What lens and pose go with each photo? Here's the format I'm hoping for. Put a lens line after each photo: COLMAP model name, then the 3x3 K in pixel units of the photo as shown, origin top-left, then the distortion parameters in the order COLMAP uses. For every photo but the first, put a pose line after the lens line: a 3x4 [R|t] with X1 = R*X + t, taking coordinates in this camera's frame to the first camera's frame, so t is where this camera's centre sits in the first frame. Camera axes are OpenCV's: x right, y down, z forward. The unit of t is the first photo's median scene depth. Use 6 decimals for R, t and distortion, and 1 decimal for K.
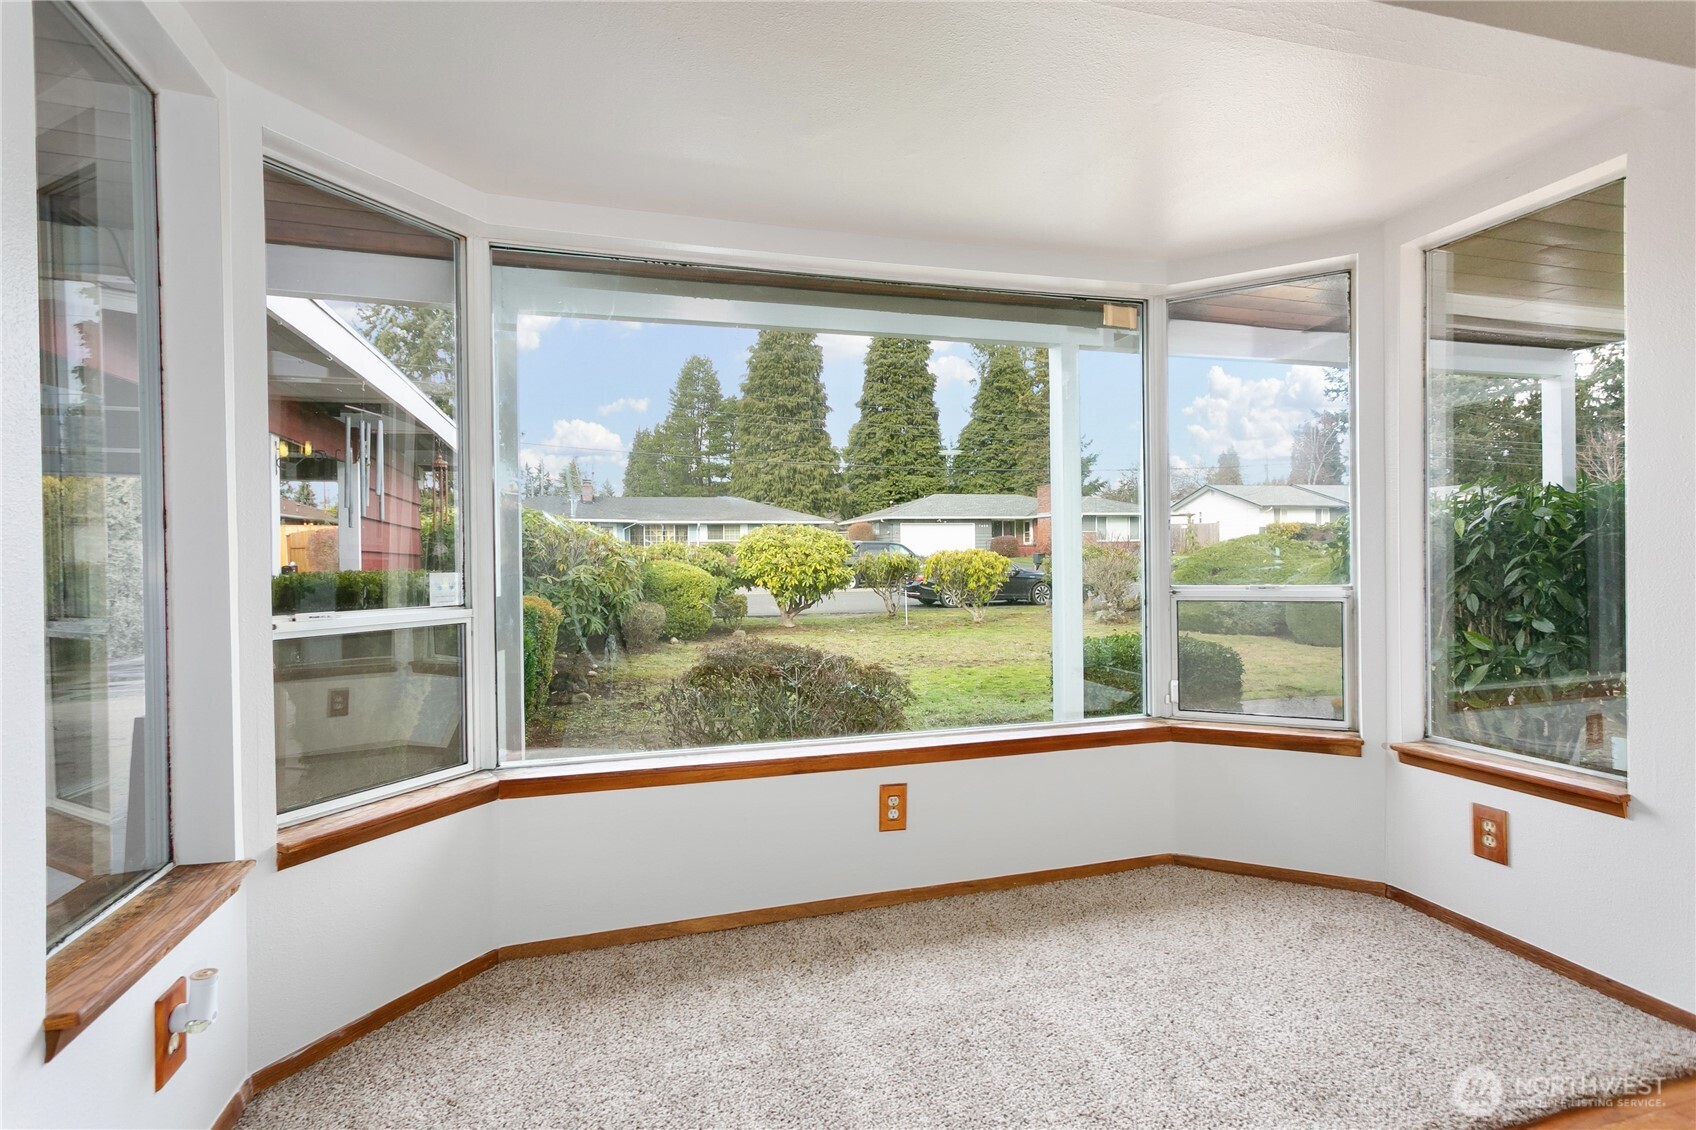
lens RADIAL K [[814.5, 0, 848.0], [0, 814.5, 565.0], [0, 0, 1]] dist [0.003146, 0.000911]
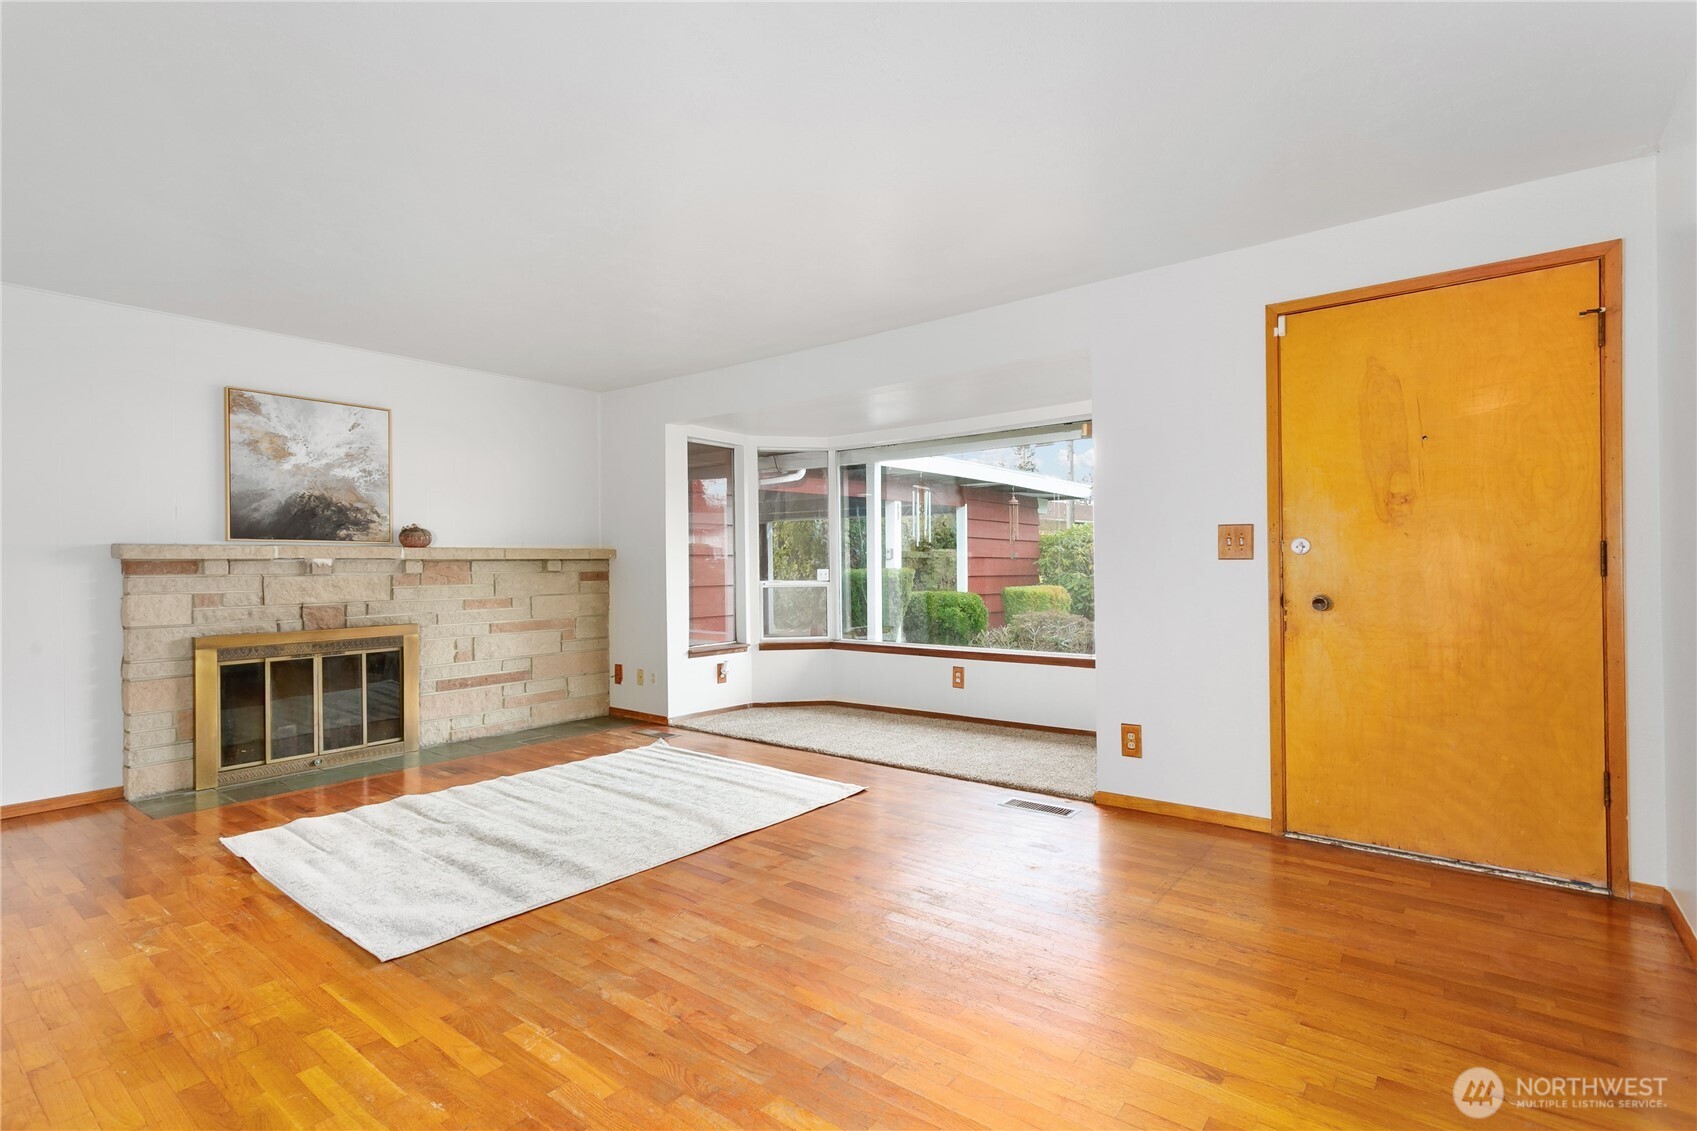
lens RADIAL K [[803.0, 0, 848.5], [0, 803.0, 565.5], [0, 0, 1]] dist [0.000958, 0.000881]
pose [[0.583836, 0.007344, -0.811839, 0.248438], [-0.005594, 0.999972, 0.005023, -0.002532], [0.811853, 0.001609, 0.583860, -0.078183]]
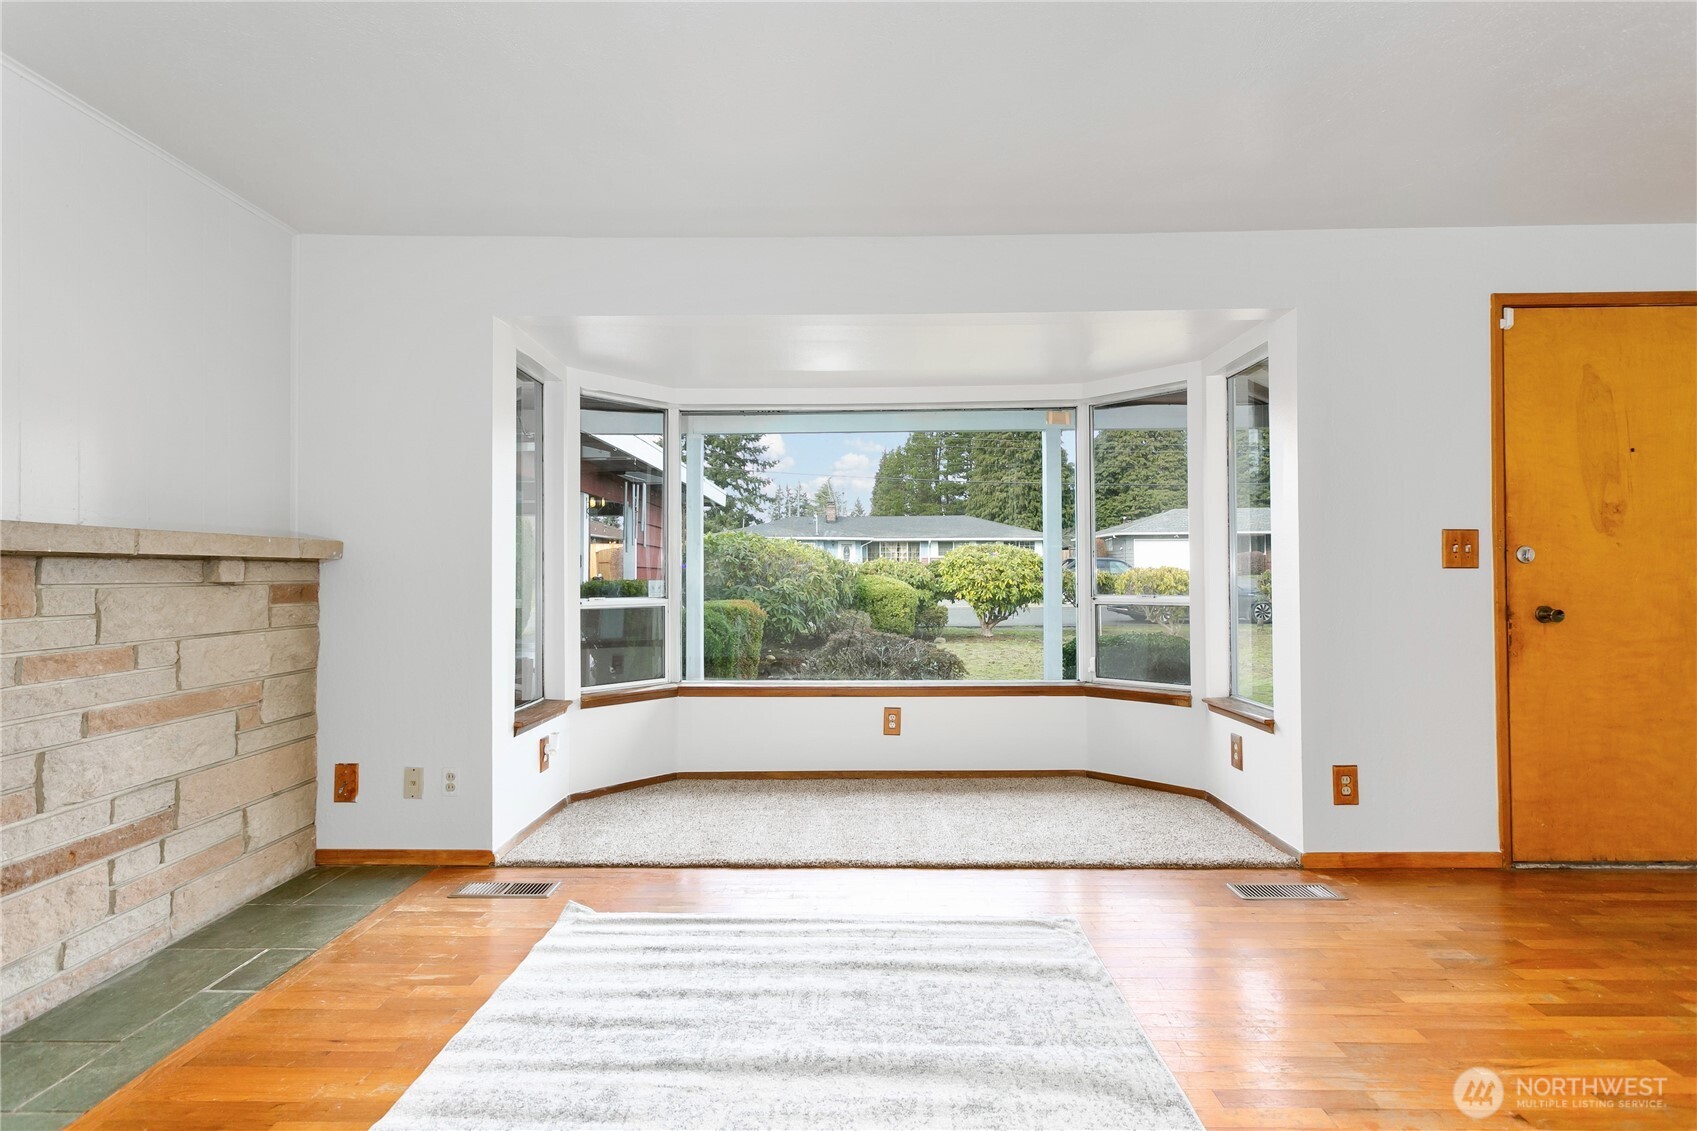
lens RADIAL K [[799.0, 0, 848.5], [0, 799.0, 565.5], [0, 0, 1]] dist [0.002698, 0.001043]
pose [[0.956138, 0.004965, -0.292875, 0.068369], [-0.010287, 0.999809, -0.016632, 0.000101], [0.292736, 0.018915, 0.956006, -0.094419]]
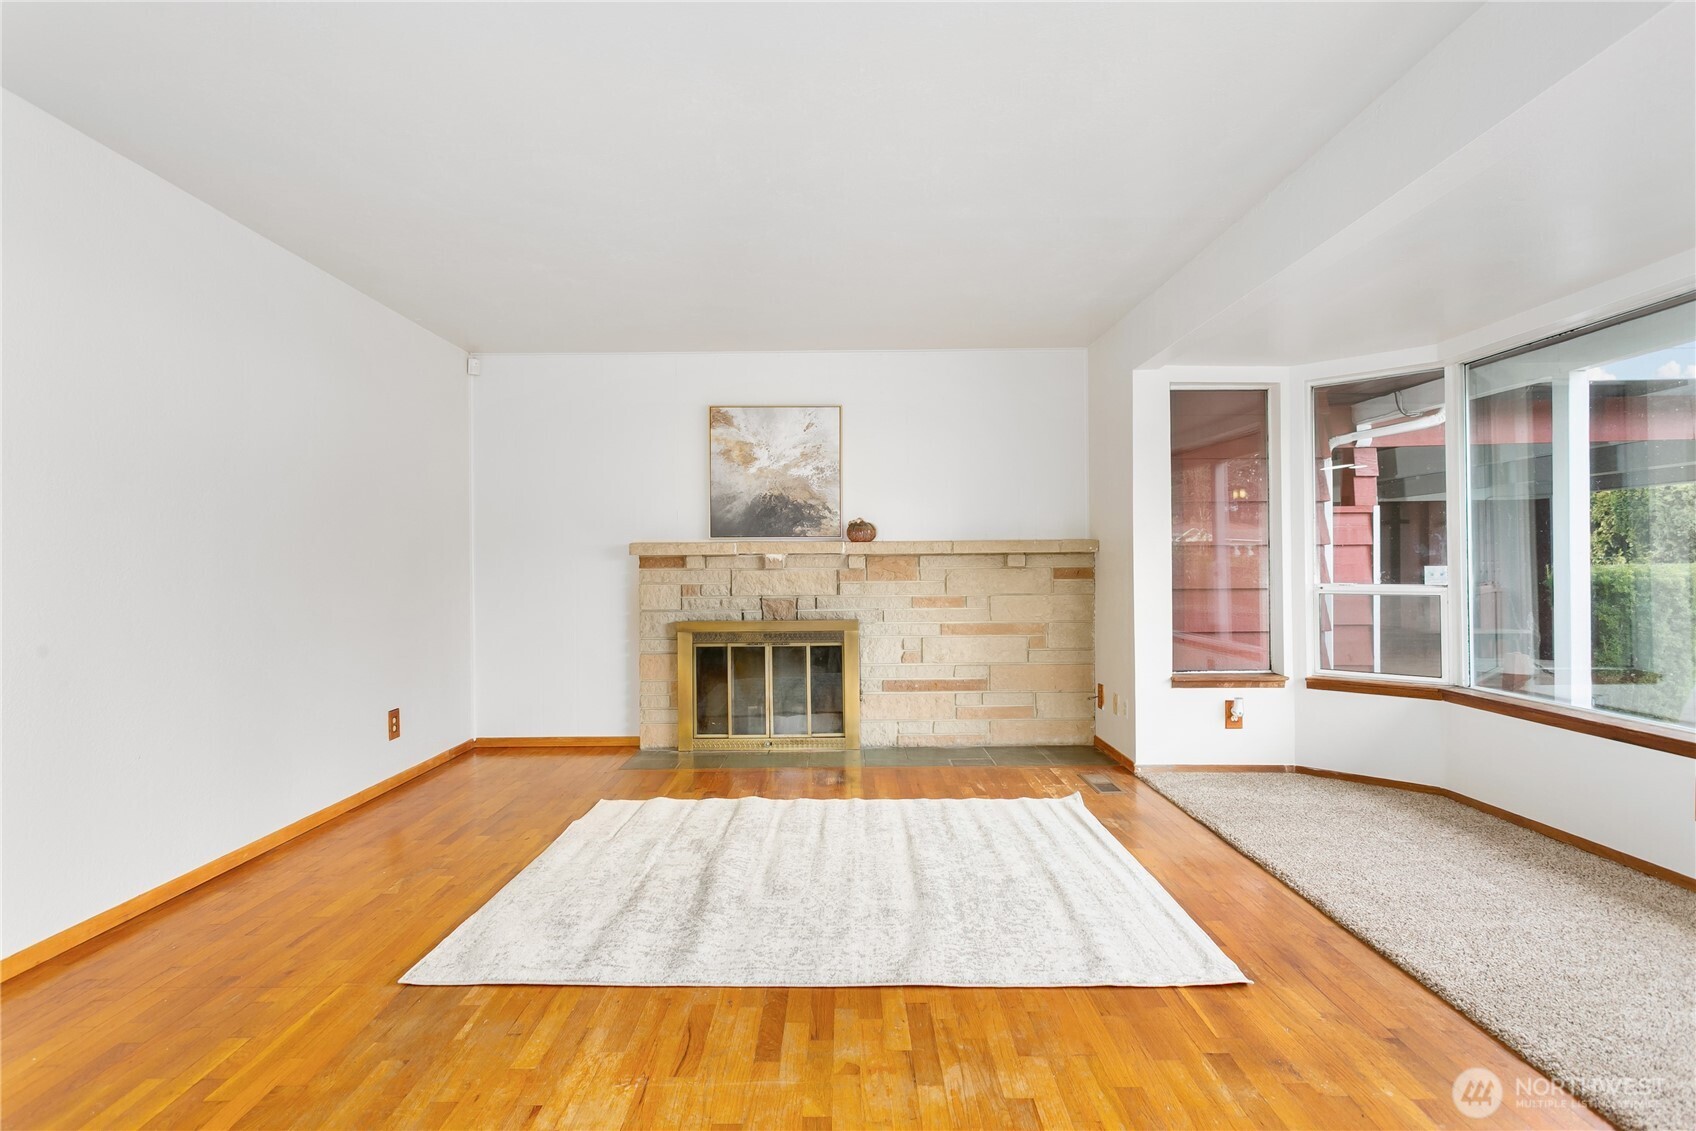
lens RADIAL K [[802.5, 0, 848.0], [0, 802.5, 565.5], [0, 0, 1]] dist [0.000958, 0.000881]
pose [[-0.274277, 0.014196, -0.961546, 0.197335], [0.001853, 0.999897, 0.014234, -0.002444], [0.961649, 0.002122, -0.274275, 0.035606]]
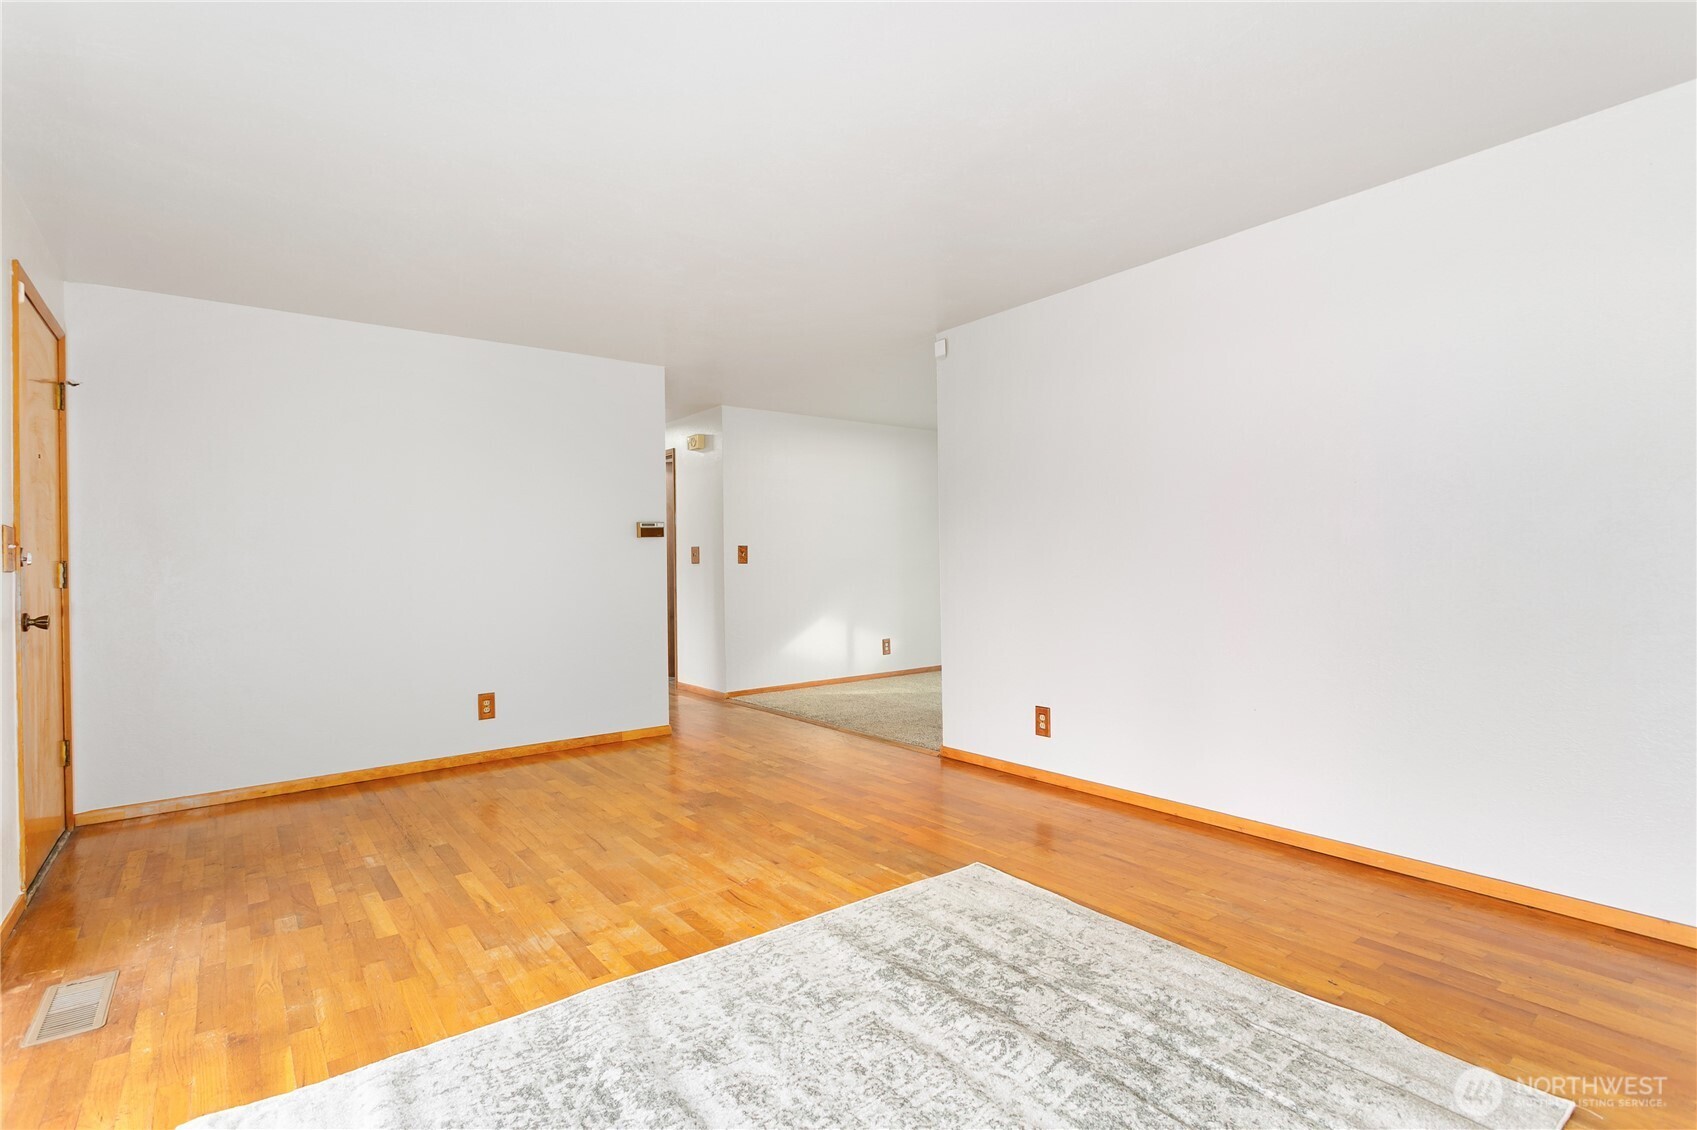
lens RADIAL K [[814.9, 0, 848.5], [0, 814.9, 565.0], [0, 0, 1]] dist [0.003146, 0.000911]
pose [[-0.362974, 0.015312, 0.931673, -0.050478], [0.026753, 0.999624, -0.006006, 0.000427], [-0.931415, 0.022745, -0.363247, 0.022168]]
